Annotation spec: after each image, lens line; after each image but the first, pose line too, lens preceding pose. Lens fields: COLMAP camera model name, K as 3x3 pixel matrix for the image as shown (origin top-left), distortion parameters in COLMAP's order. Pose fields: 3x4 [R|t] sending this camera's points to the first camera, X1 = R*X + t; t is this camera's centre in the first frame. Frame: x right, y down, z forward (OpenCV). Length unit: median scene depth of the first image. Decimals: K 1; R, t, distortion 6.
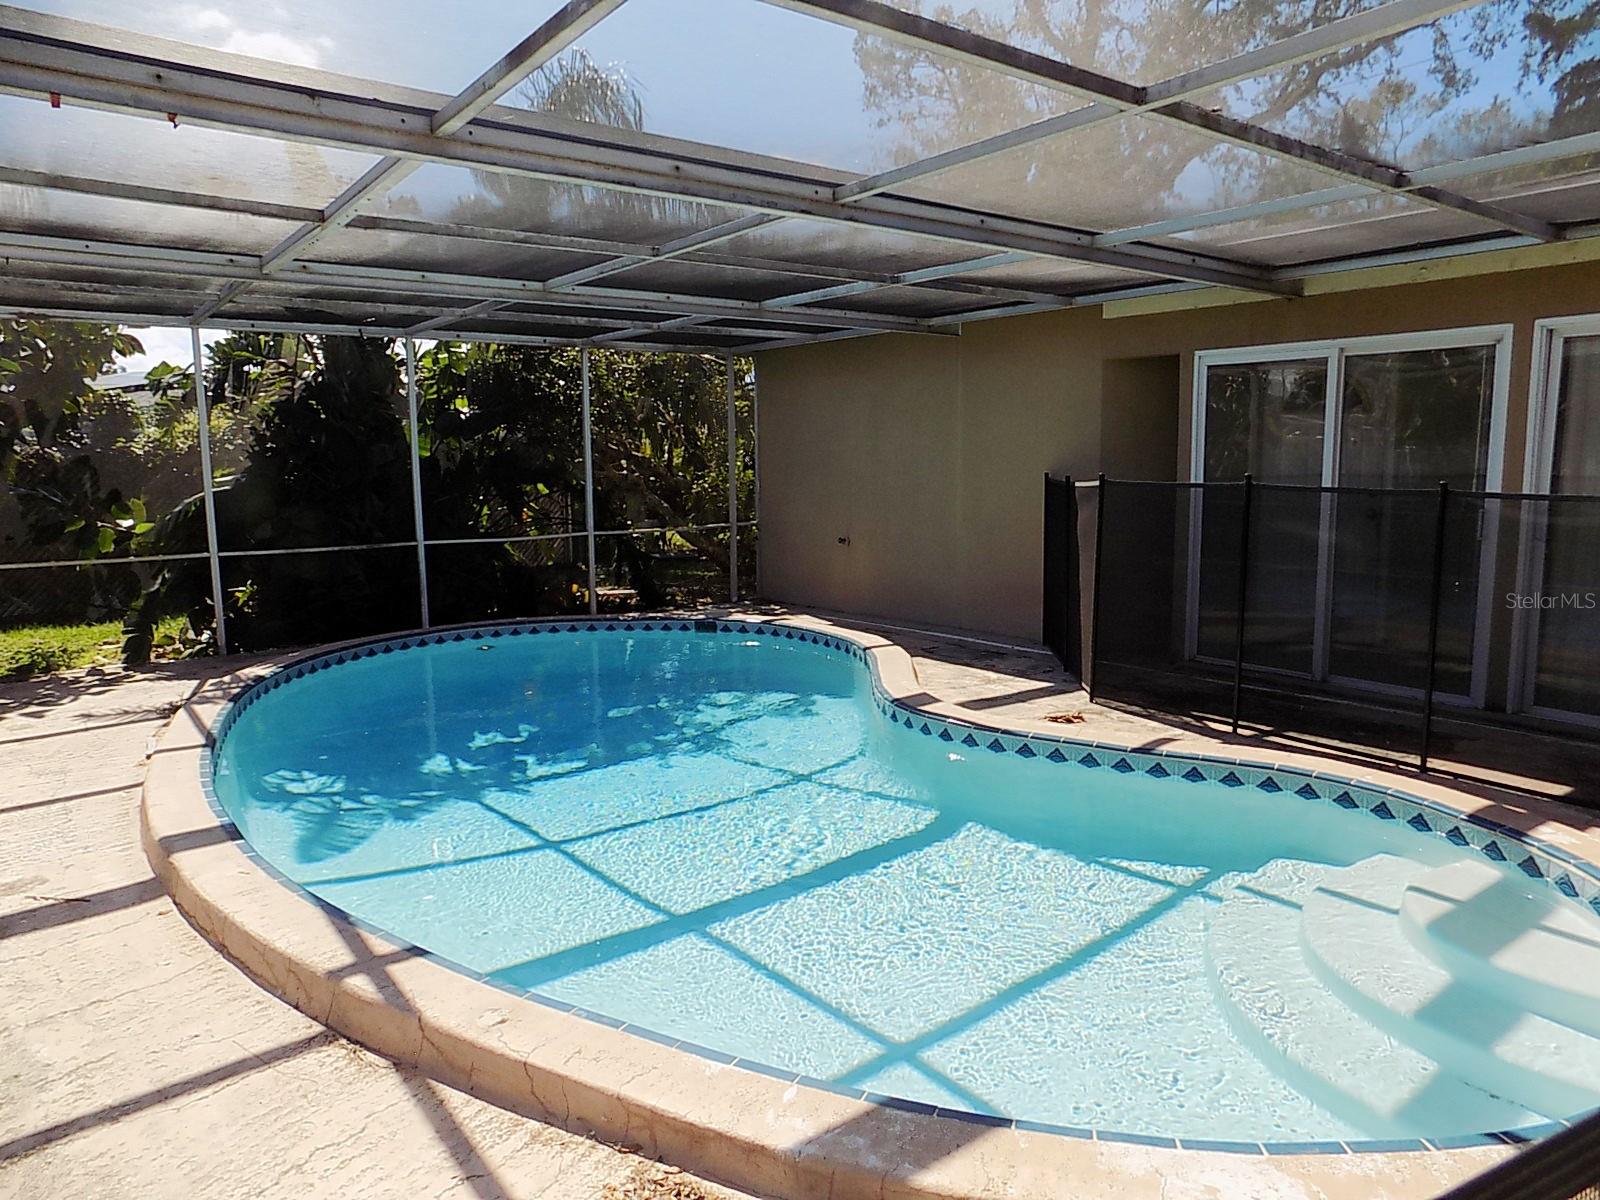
lens RADIAL K [[1079.8, 0, 796.6], [0, 1079.8, 595.2], [0, 0, 1]] dist [-0.090236, 0.106915]
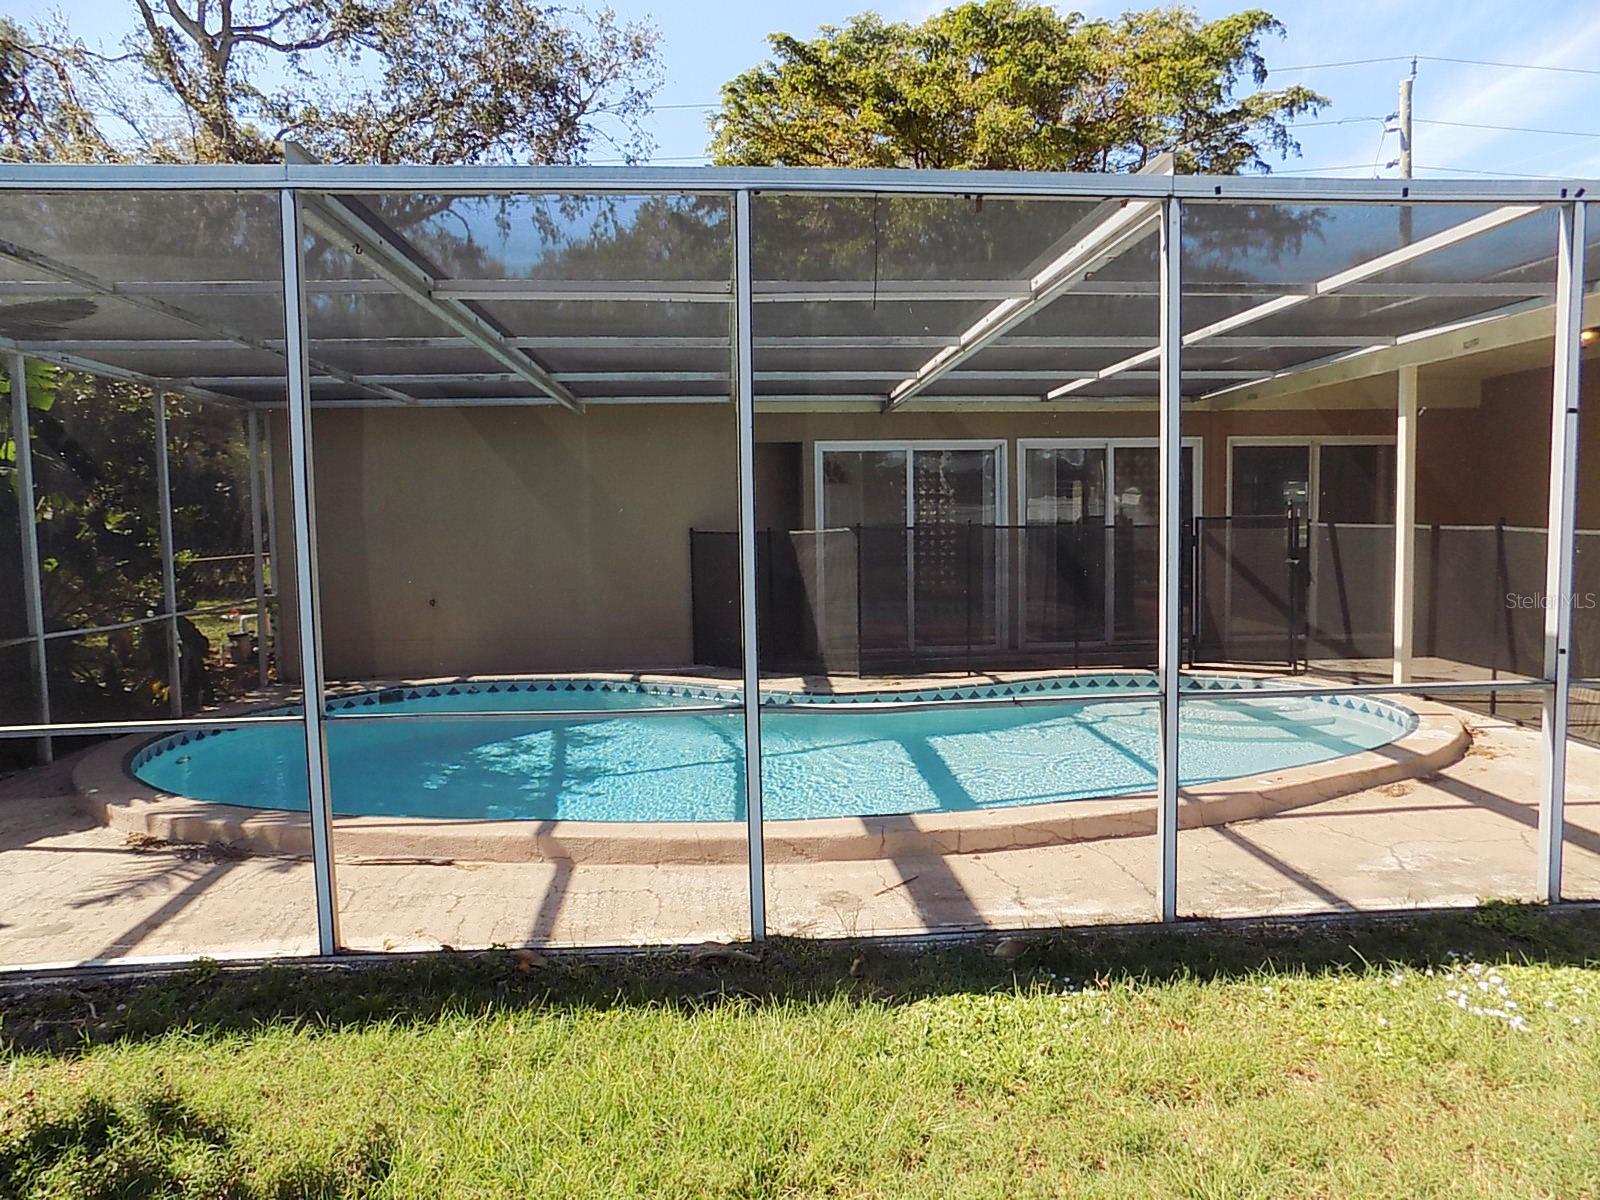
lens RADIAL K [[1079.8, 0, 796.6], [0, 1079.8, 595.2], [0, 0, 1]] dist [-0.090236, 0.106915]
pose [[0.548325, -0.063468, 0.833853, -1.034522], [0.121875, 0.992535, -0.004597, -0.017623], [-0.827337, 0.104146, 0.551967, 0.261531]]
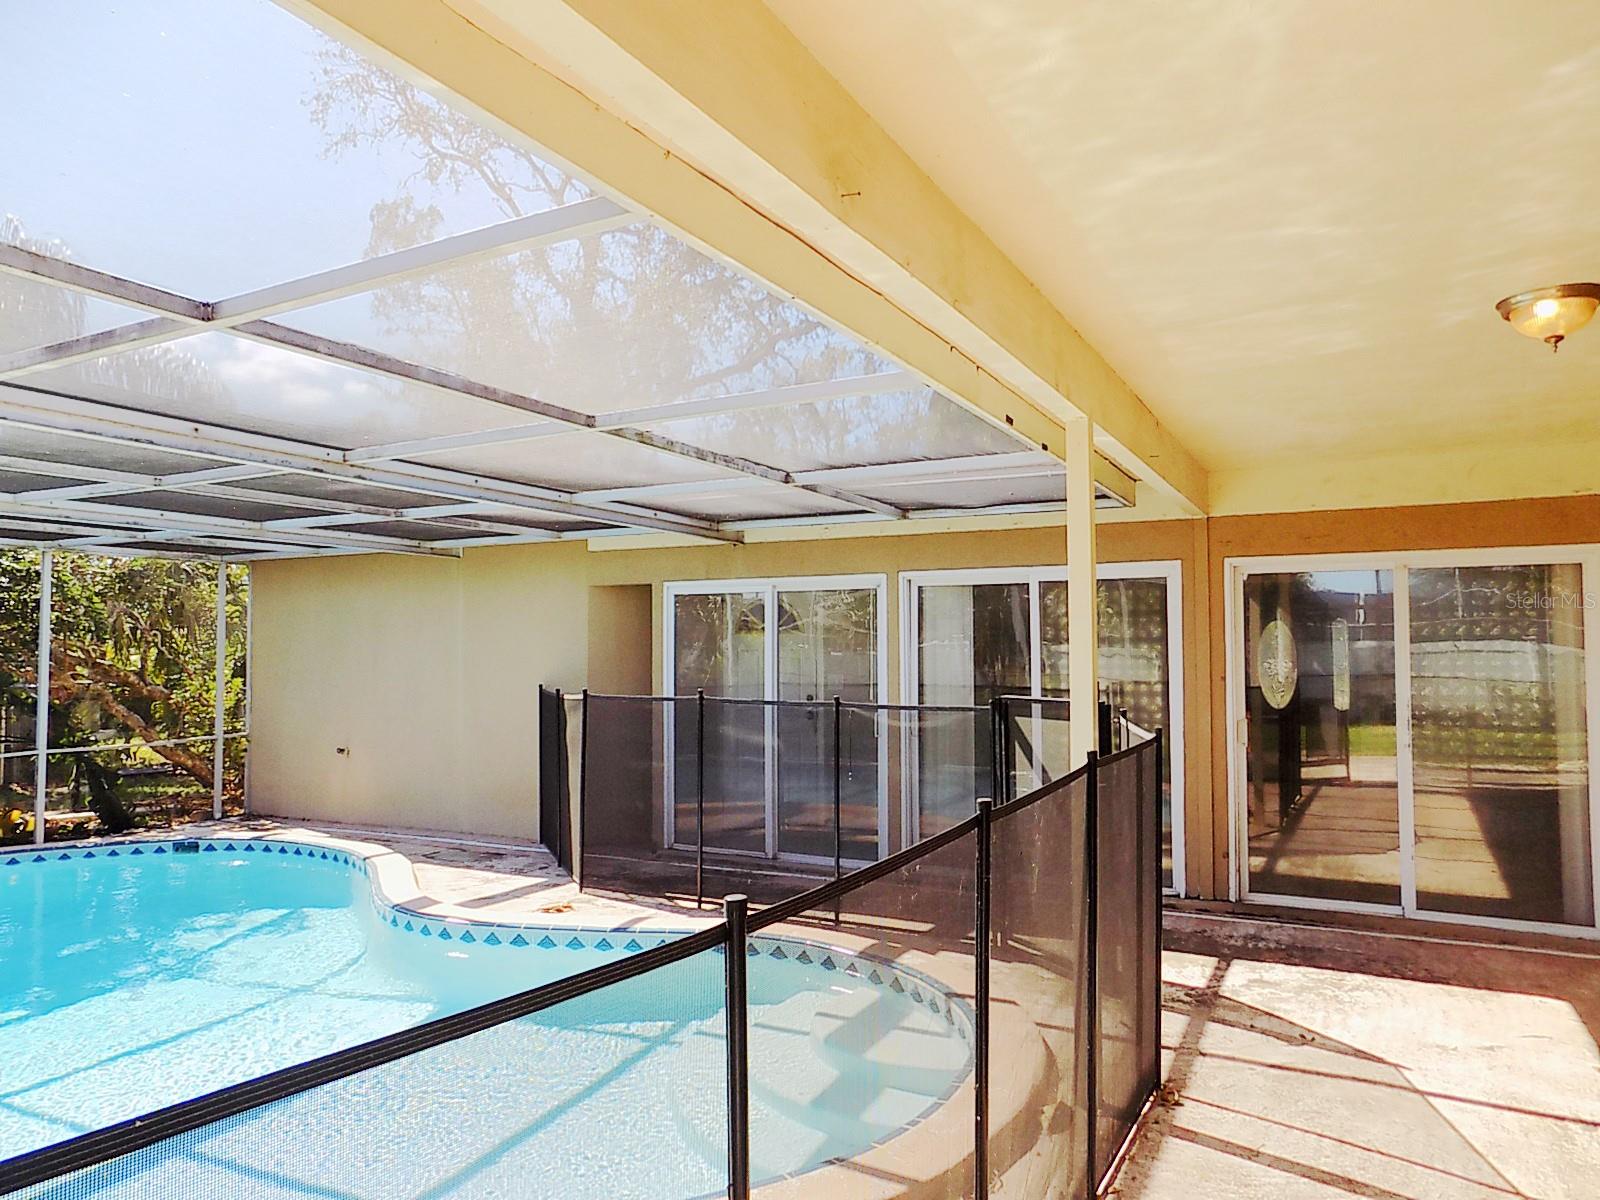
lens RADIAL K [[1079.8, 0, 796.6], [0, 1079.8, 595.2], [0, 0, 1]] dist [-0.090236, 0.106915]
pose [[0.901582, 0.026509, 0.431796, -0.011178], [0.052327, 0.984110, -0.169675, -0.004030], [-0.429433, 0.175571, 0.885868, -0.131745]]
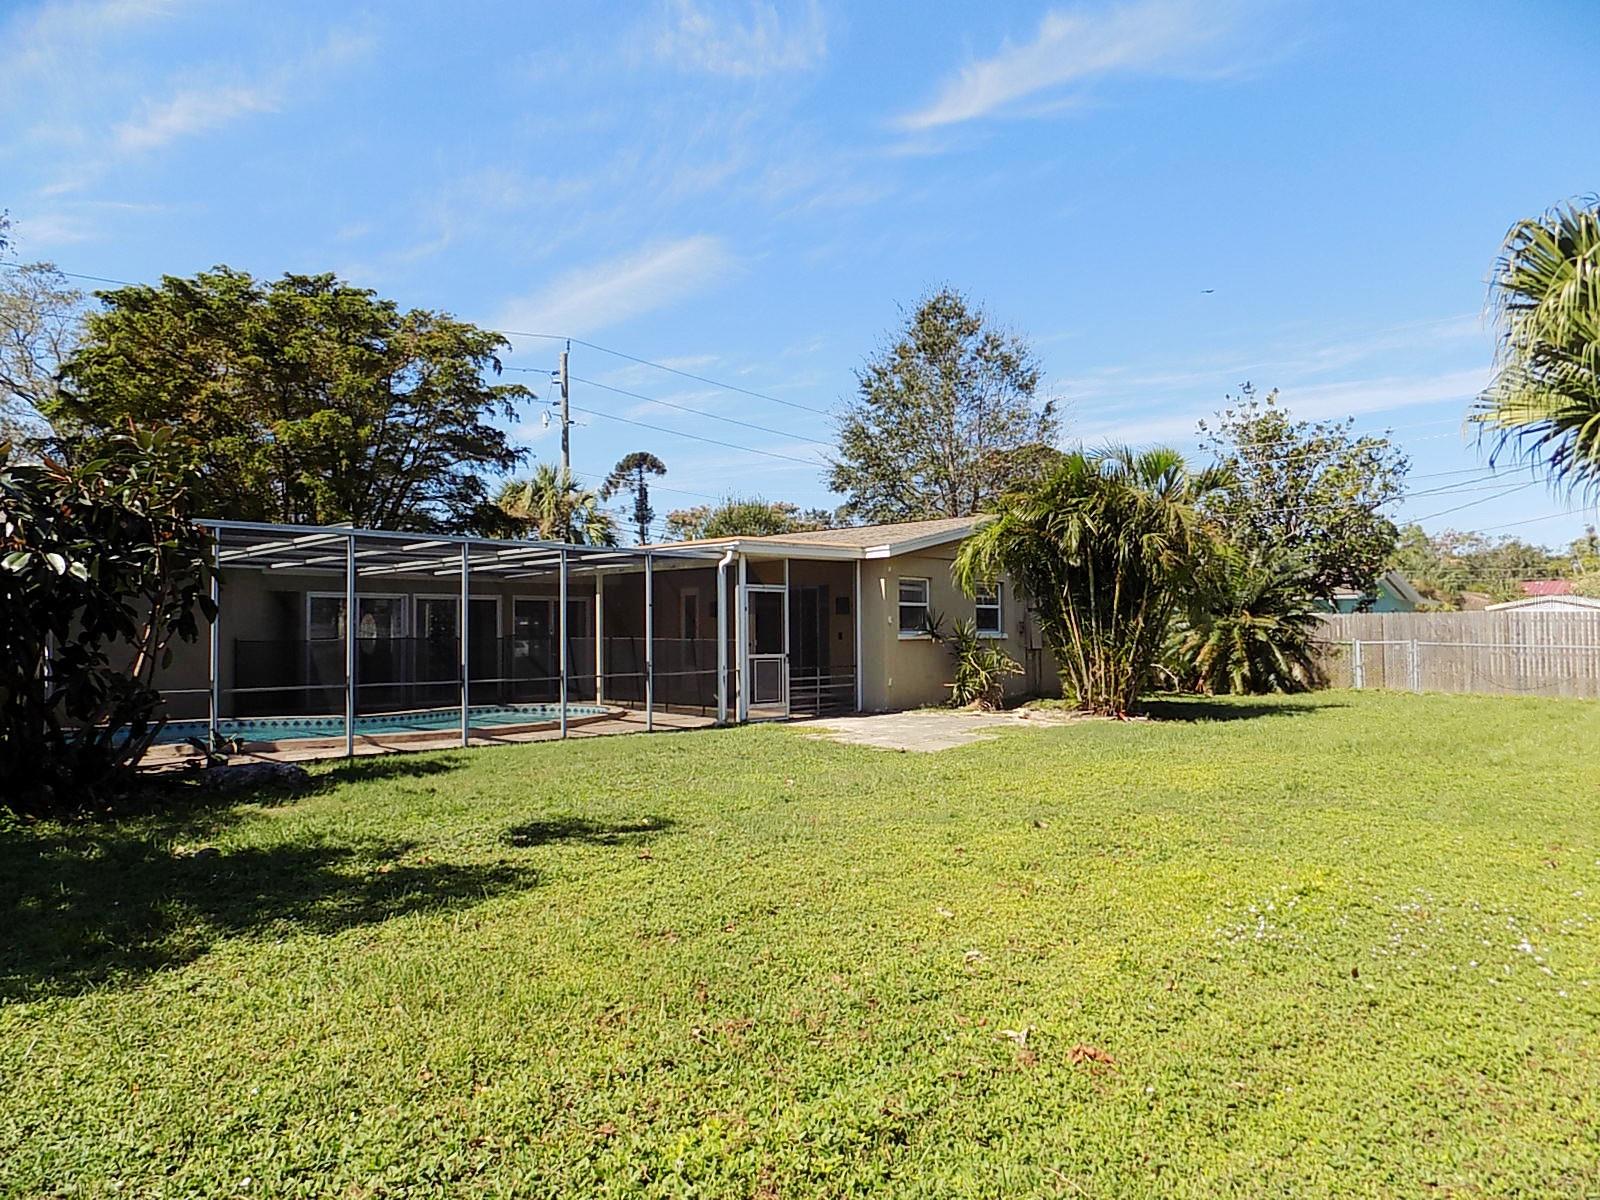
lens RADIAL K [[1079.8, 0, 796.6], [0, 1079.8, 595.2], [0, 0, 1]] dist [-0.090236, 0.106915]
pose [[-0.168280, 0.045700, 0.984679, -2.828062], [0.136441, 0.990389, -0.022648, 0.008739], [-0.976251, 0.130539, -0.172899, 0.318311]]
